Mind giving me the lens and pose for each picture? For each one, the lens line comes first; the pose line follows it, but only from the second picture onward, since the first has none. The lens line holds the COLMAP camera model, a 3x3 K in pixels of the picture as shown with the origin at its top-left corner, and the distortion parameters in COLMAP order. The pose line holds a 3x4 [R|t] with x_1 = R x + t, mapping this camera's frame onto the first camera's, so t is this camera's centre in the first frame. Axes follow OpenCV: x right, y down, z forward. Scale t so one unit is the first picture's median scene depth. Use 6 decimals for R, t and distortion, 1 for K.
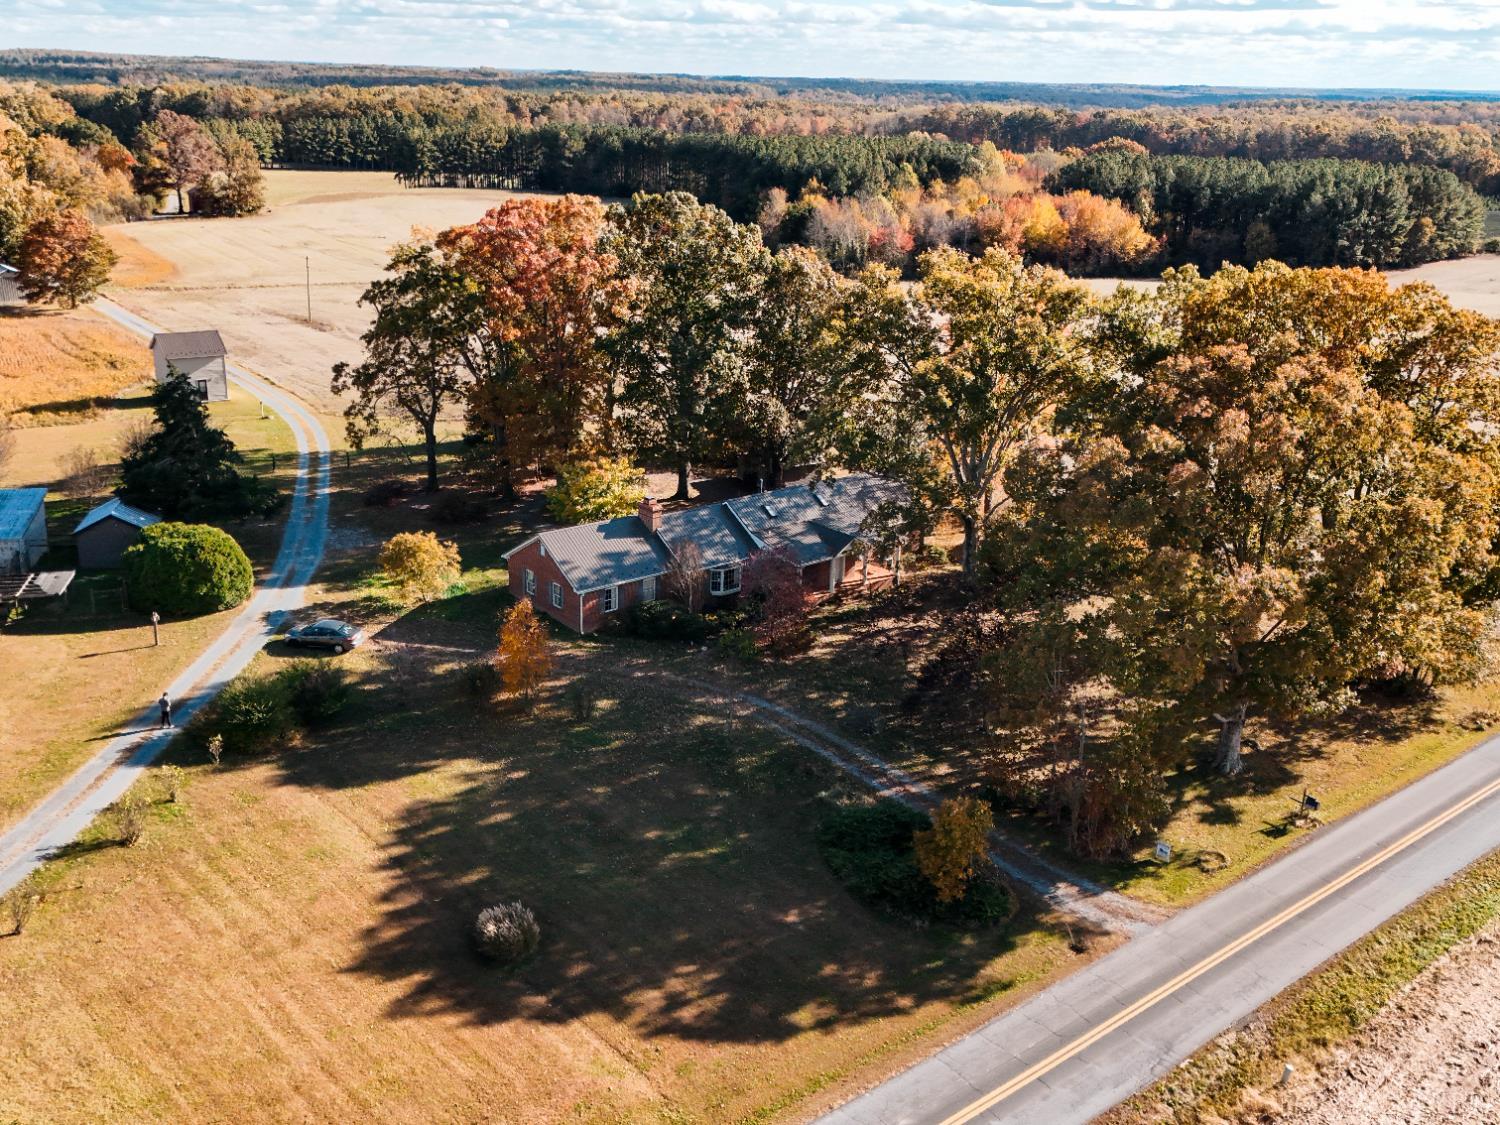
lens RADIAL K [[1435.1, 0, 750.0], [0, 1435.1, 562.5], [0, 0, 1]] dist [0.053527, -0.027998]
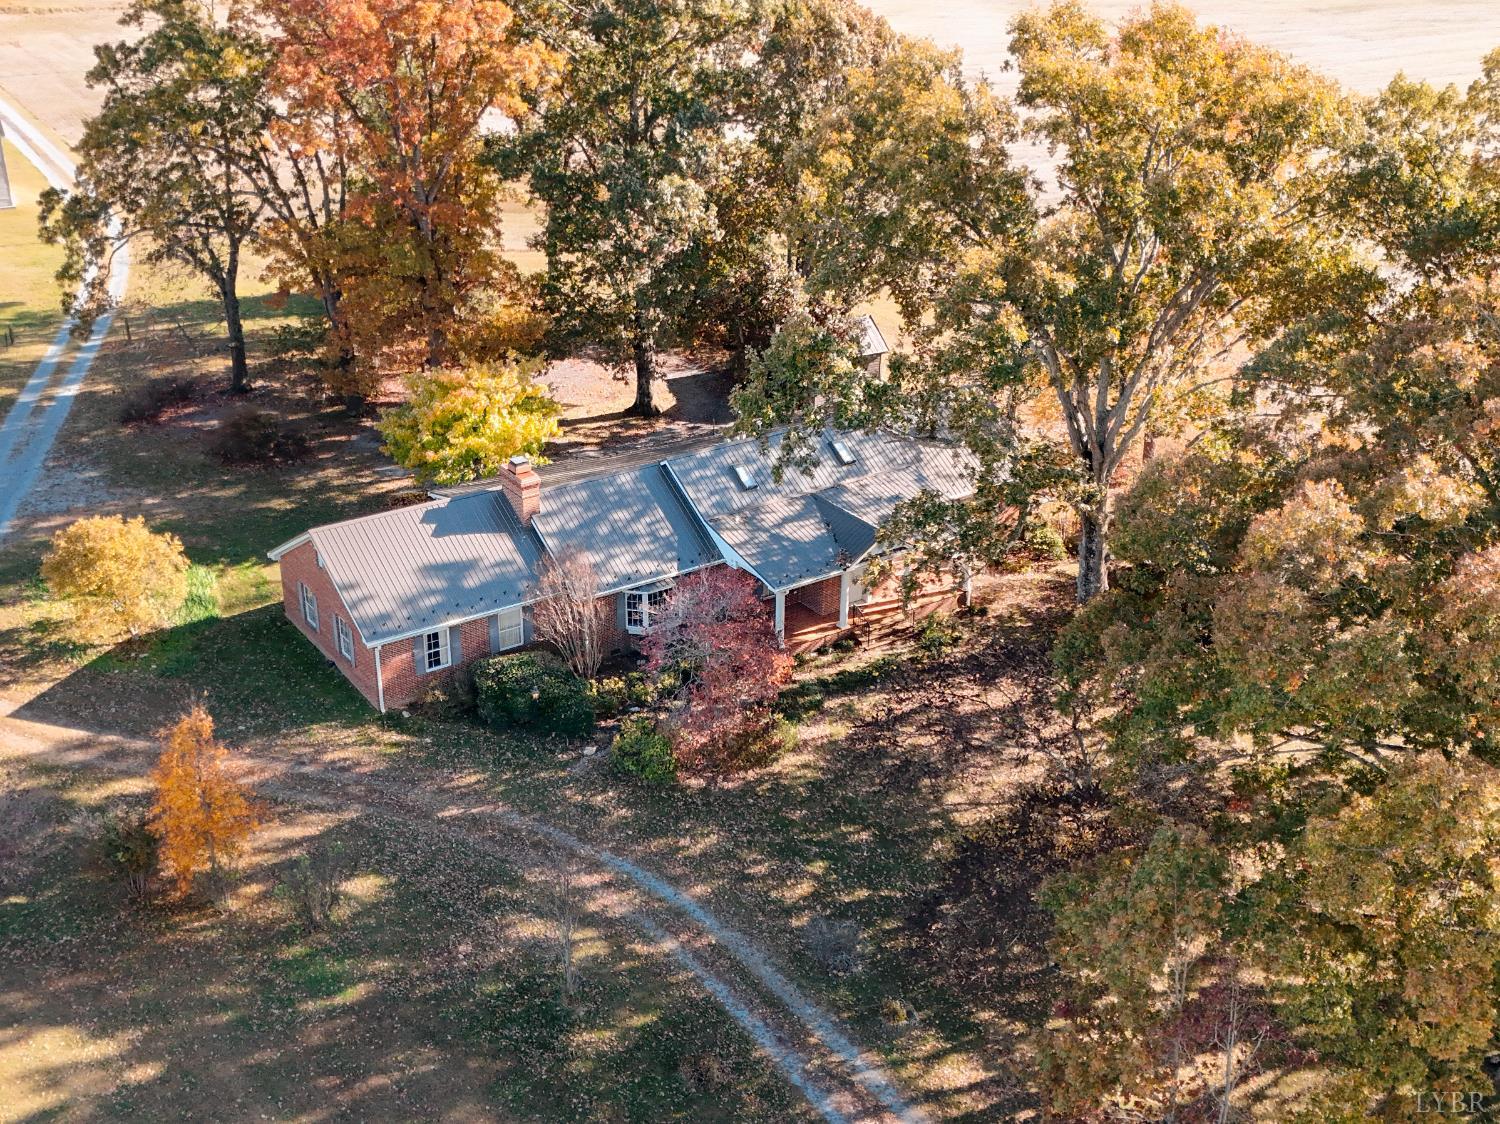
lens RADIAL K [[1807.5, 0, 750.3], [0, 1807.5, 631.4], [0, 0, 1]] dist [0.158286, -0.404826]
pose [[0.995121, 0.028601, -0.094422, 0.091031], [-0.013379, 0.987338, 0.158067, -0.093138], [0.097747, -0.156033, 0.982903, 0.293679]]
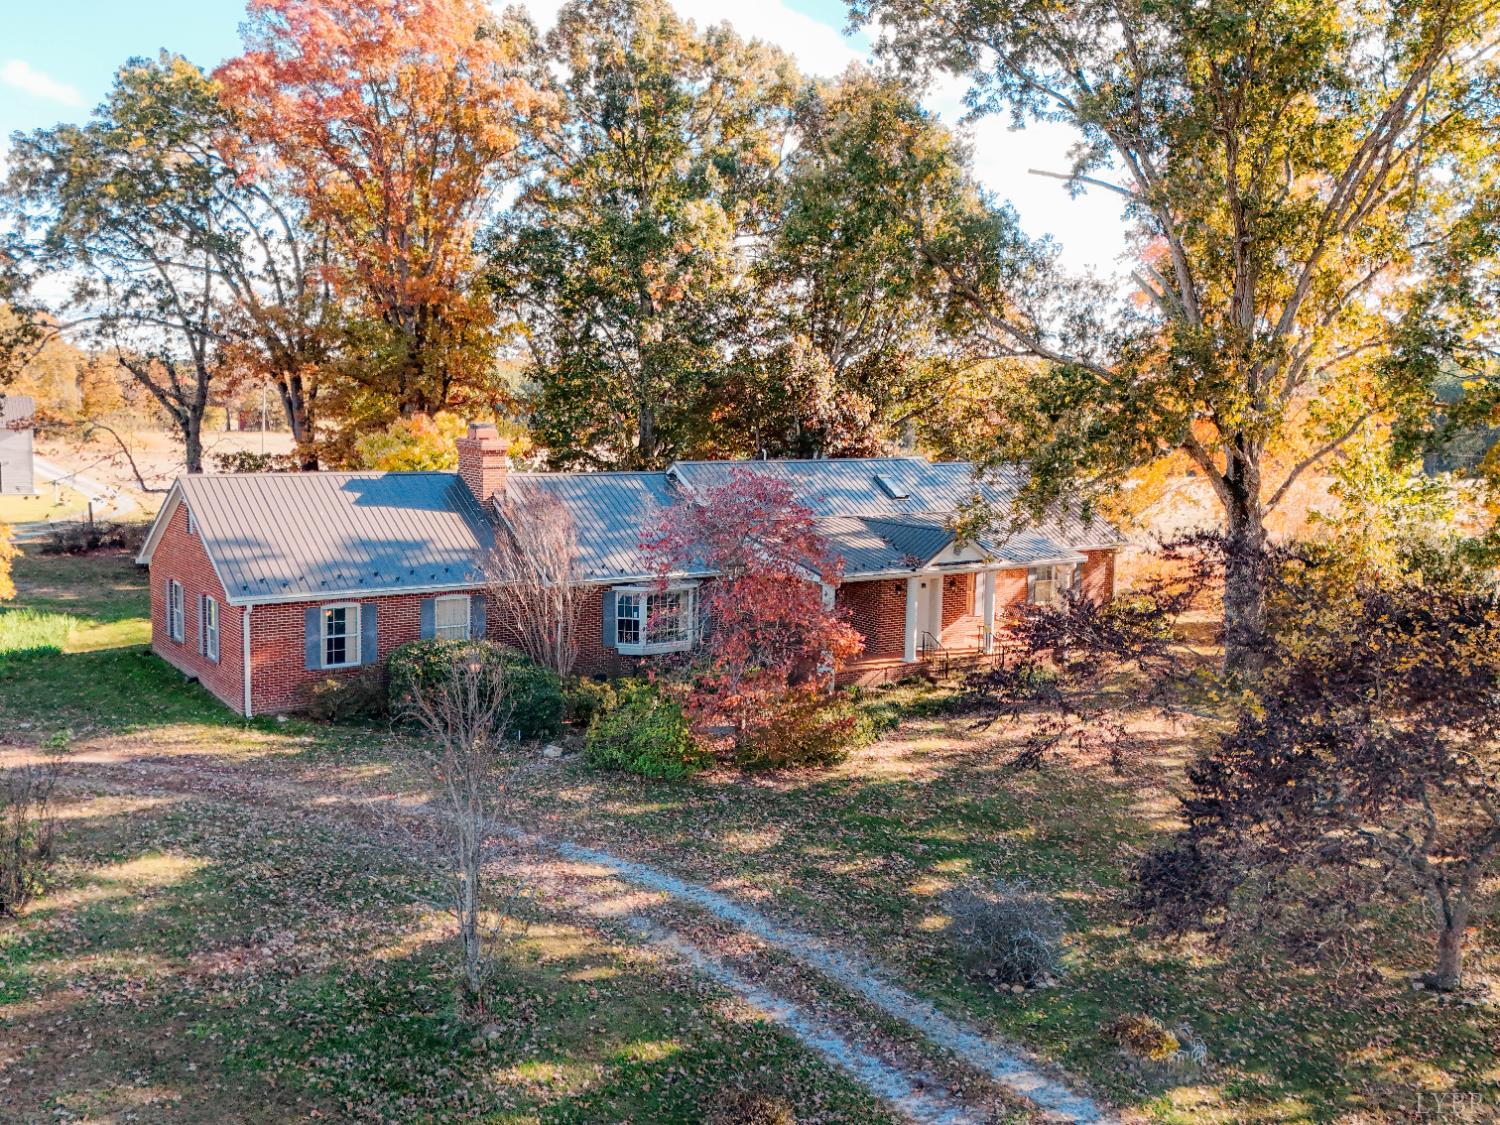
lens RADIAL K [[1435.1, 0, 750.0], [0, 1435.1, 562.5], [0, 0, 1]] dist [0.053527, -0.027998]
pose [[0.996674, 0.002061, -0.081462, 0.045376], [-0.018841, 0.978422, -0.205758, 0.082106], [0.079280, 0.206608, 0.975207, 0.595463]]
